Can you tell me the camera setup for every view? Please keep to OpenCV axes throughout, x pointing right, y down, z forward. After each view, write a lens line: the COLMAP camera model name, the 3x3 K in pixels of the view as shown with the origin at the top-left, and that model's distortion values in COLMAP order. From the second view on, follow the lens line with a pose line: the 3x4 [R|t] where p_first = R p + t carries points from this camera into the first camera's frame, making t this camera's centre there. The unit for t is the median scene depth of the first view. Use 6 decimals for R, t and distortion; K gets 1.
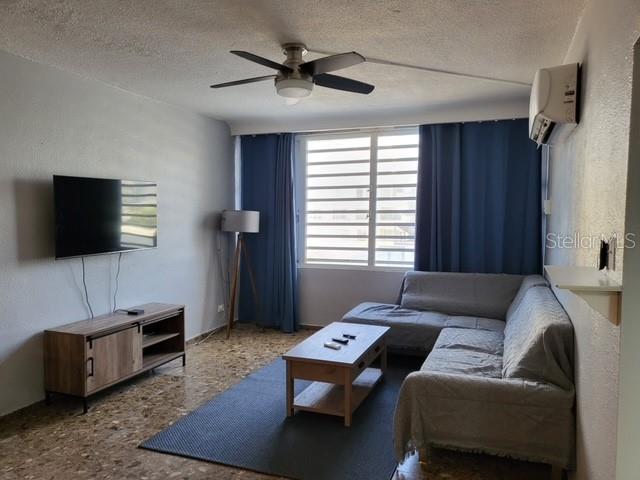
lens RADIAL K [[489.3, 0, 319.9], [0, 489.3, 239.8], [0, 0, 1]] dist [0.027920, 0.017297]
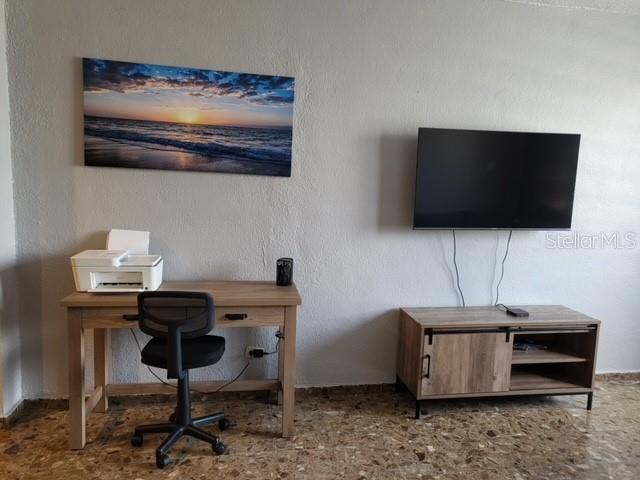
lens RADIAL K [[489.3, 0, 319.2], [0, 489.3, 244.7], [0, 0, 1]] dist [0.027920, 0.017297]
pose [[0.520740, 0.126305, -0.844320, 0.087921], [-0.076702, 0.991917, 0.101078, -0.006147], [0.850263, 0.012126, 0.526219, 0.398543]]
